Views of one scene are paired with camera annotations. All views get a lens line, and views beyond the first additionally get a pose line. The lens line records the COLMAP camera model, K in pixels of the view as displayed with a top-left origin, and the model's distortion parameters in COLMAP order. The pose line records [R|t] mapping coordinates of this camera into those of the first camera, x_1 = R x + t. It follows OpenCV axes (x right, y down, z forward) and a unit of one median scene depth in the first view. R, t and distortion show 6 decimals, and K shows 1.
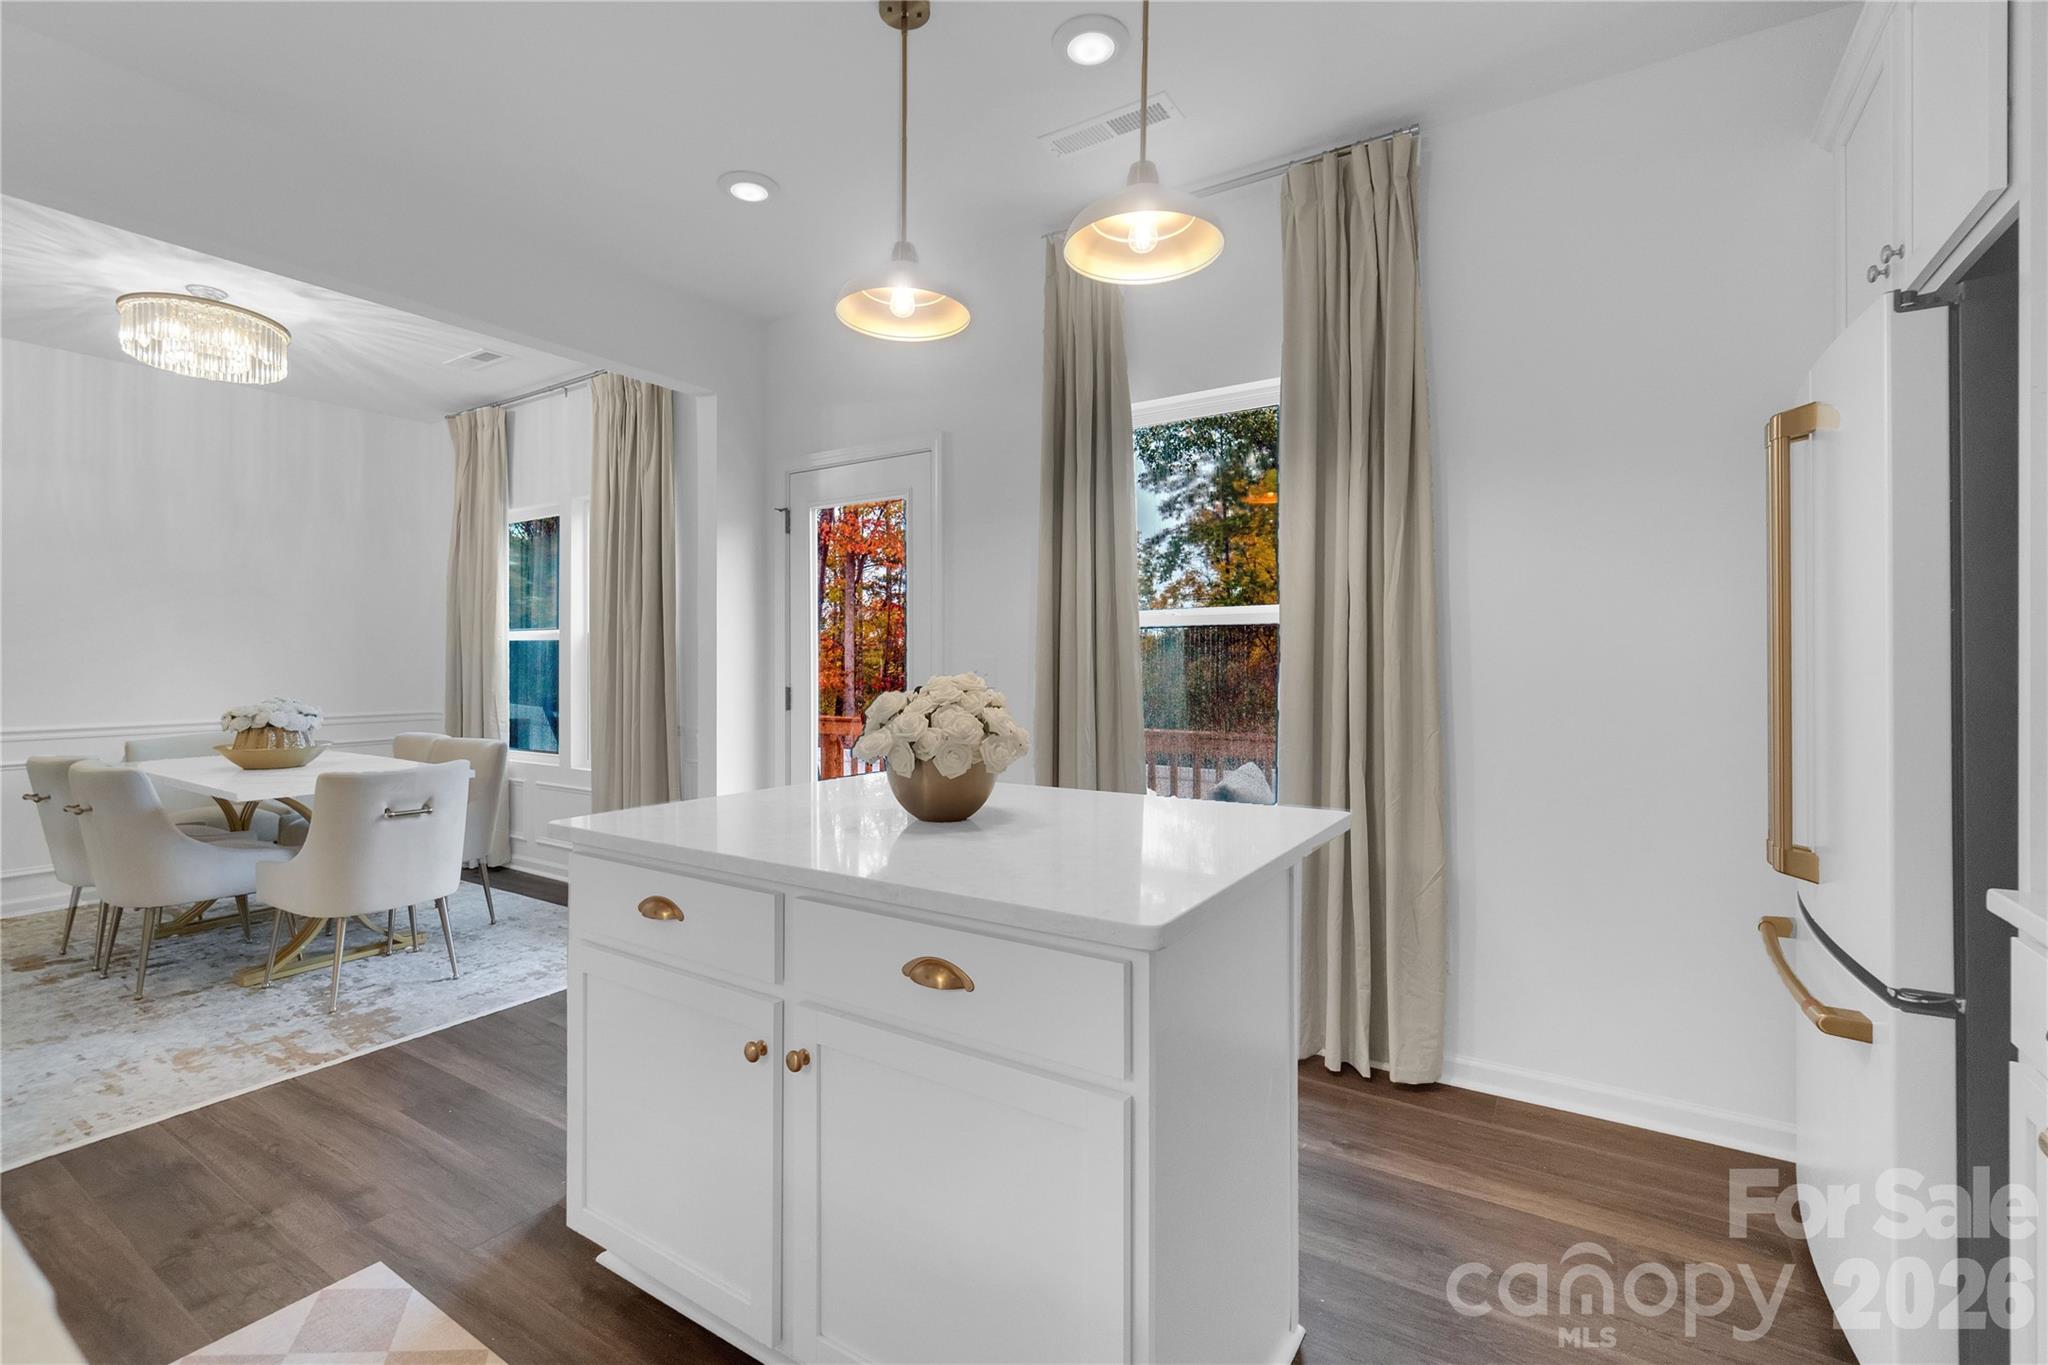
lens RADIAL K [[915.7, 0, 1021.2], [0, 915.7, 658.8], [0, 0, 1]] dist [-0.006248, 0.000182]
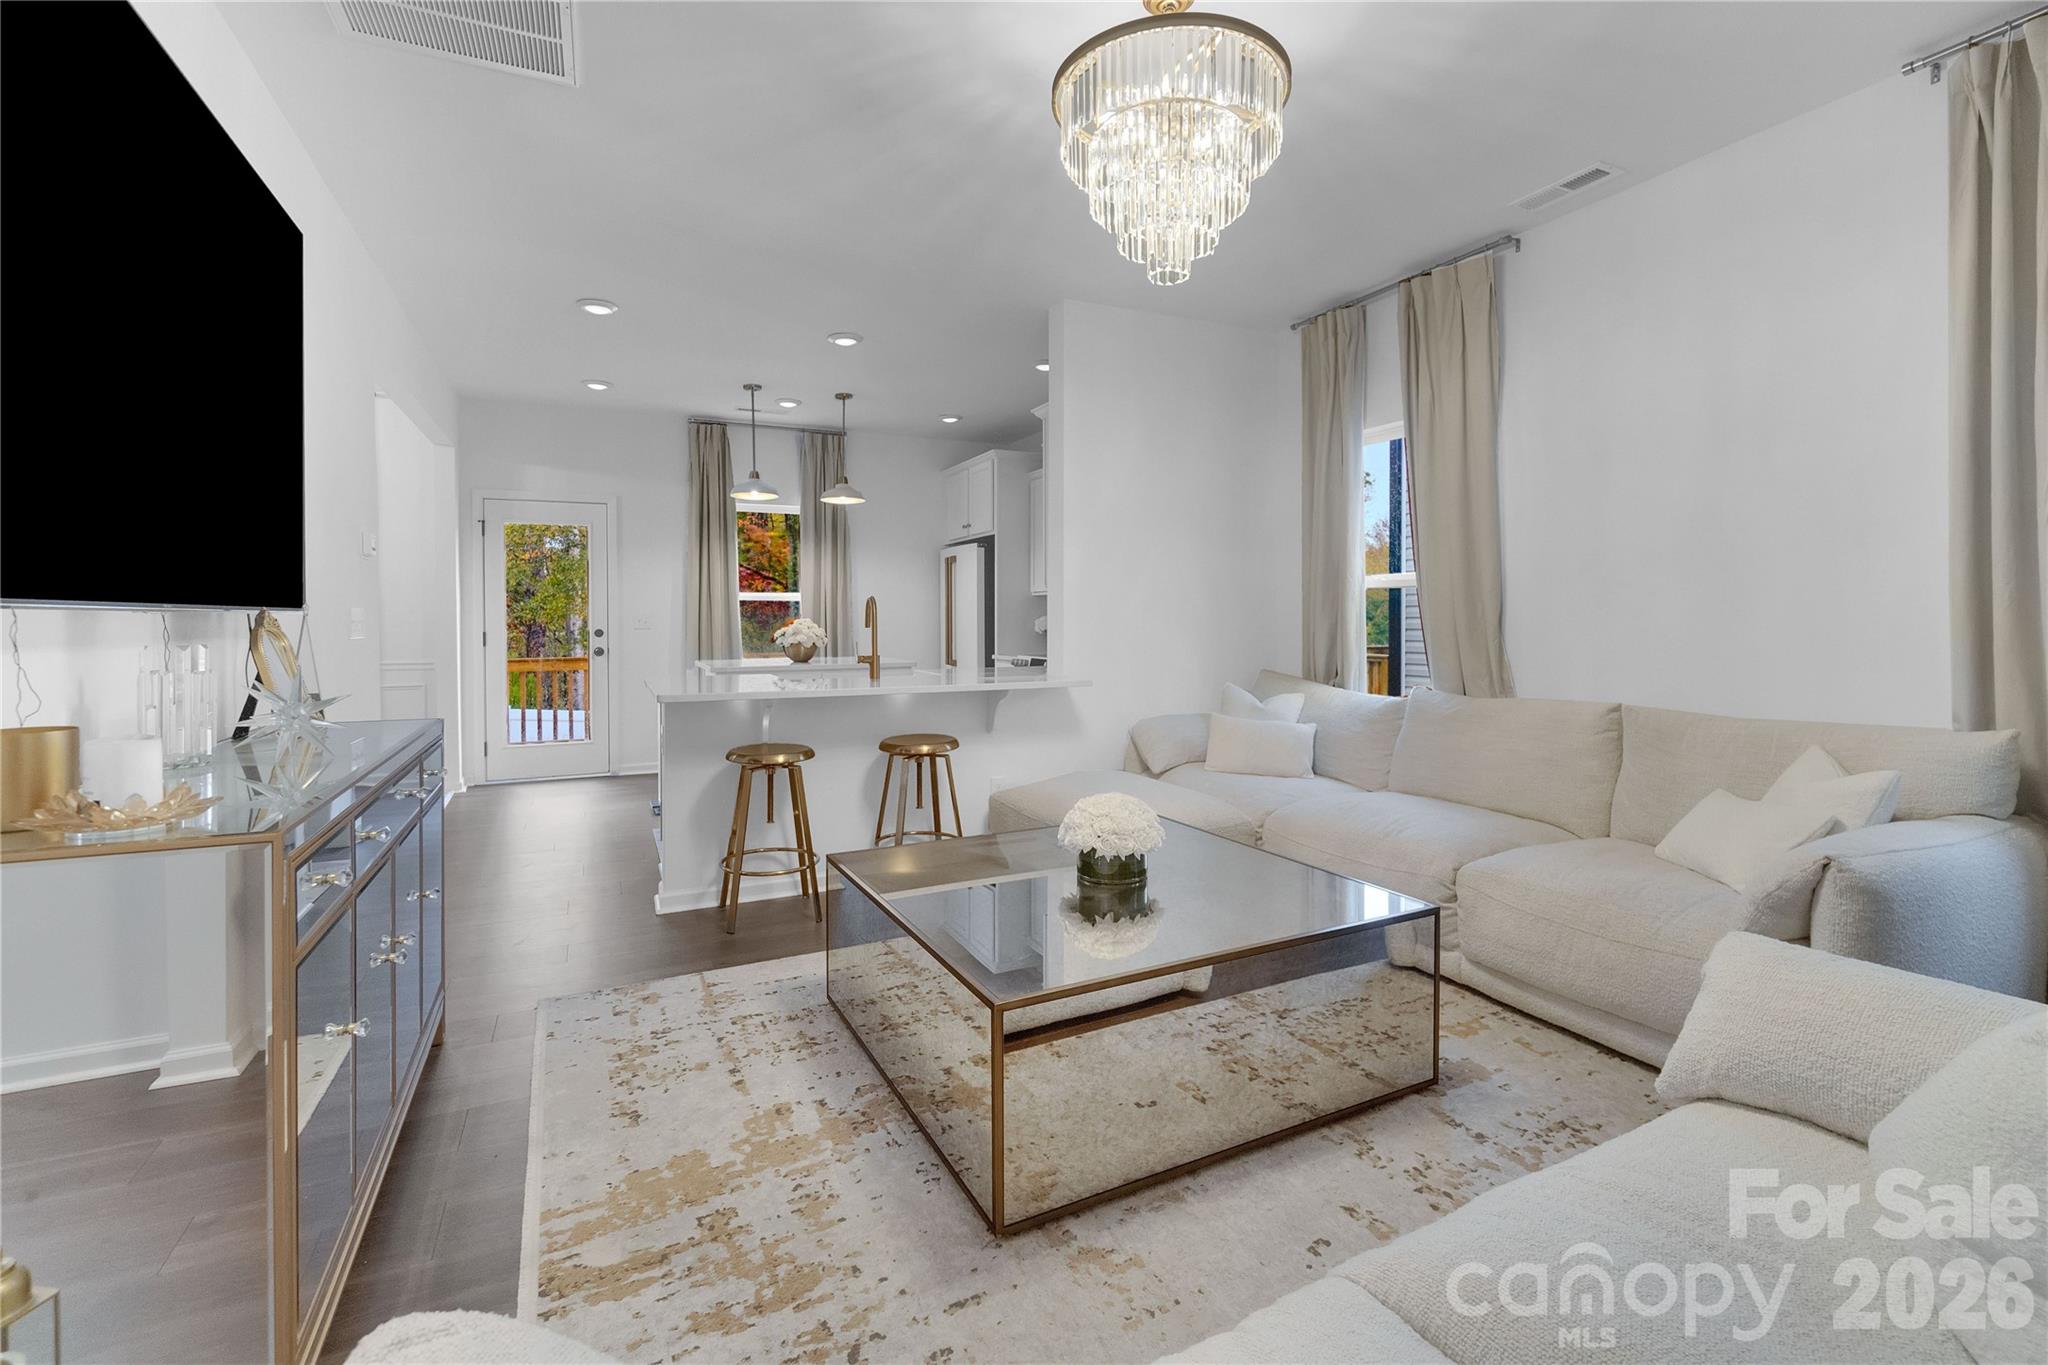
lens RADIAL K [[915.7, 0, 1021.2], [0, 915.7, 658.8], [0, 0, 1]] dist [-0.006248, 0.000182]
pose [[0.539058, -0.038998, 0.841365, -1.213326], [0.001691, 0.998976, 0.045220, 0.008274], [-0.842267, -0.022954, 0.538572, -0.722102]]
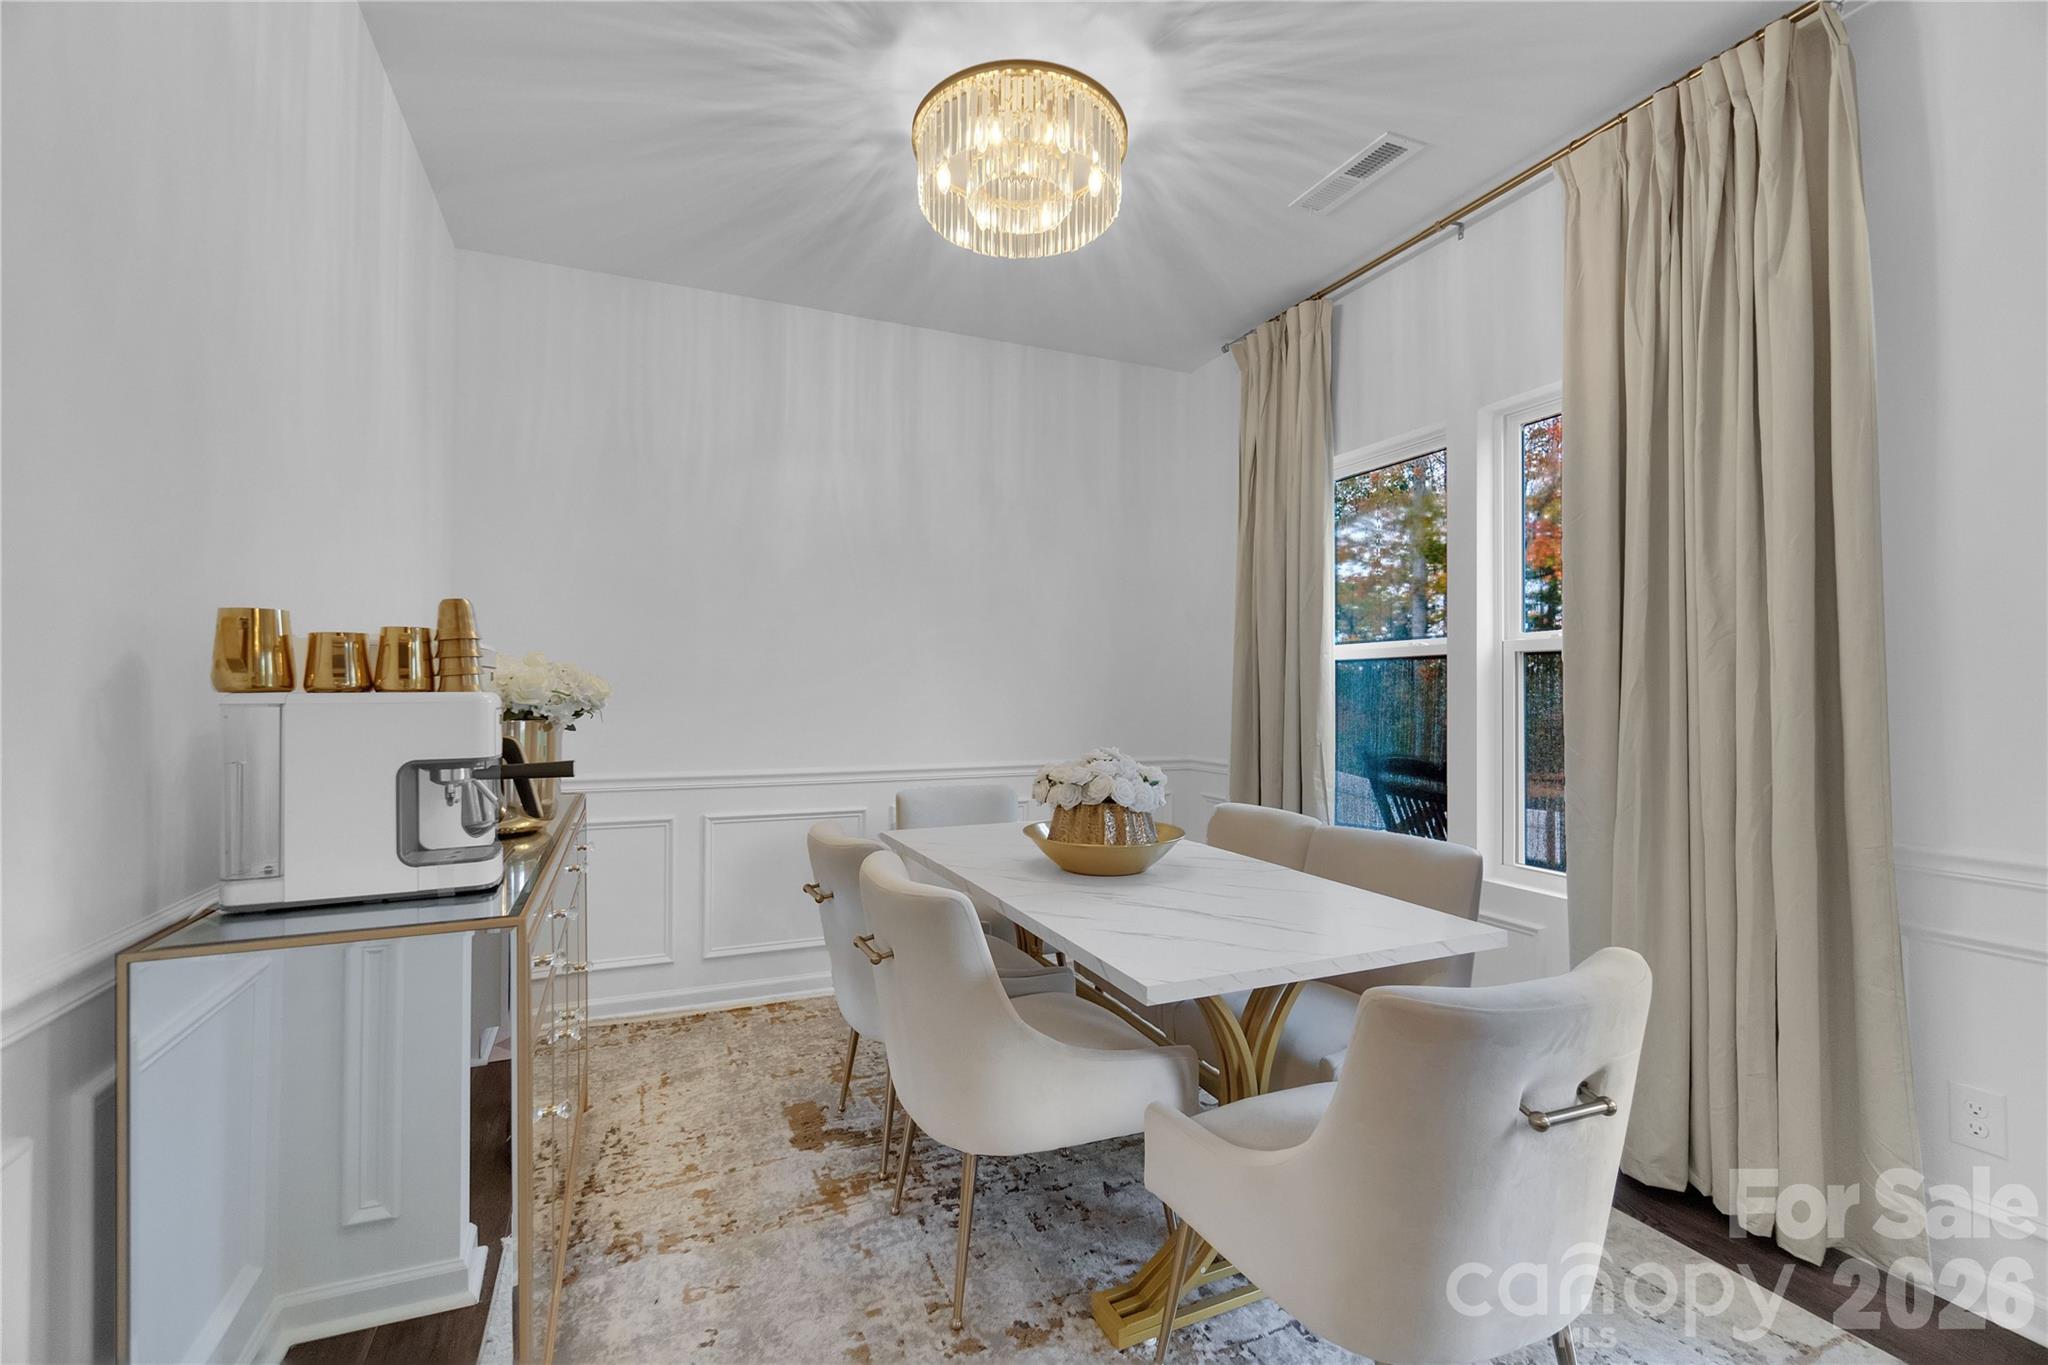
lens RADIAL K [[891.4, 0, 1010.1], [0, 891.4, 682.7], [0, 0, 1]] dist [-0.006843, 0.000846]
pose [[0.825475, -0.001663, -0.564436, -0.568168], [-0.005430, 0.999926, -0.010886, 0.004706], [0.564413, 0.012051, 0.825405, 0.511384]]
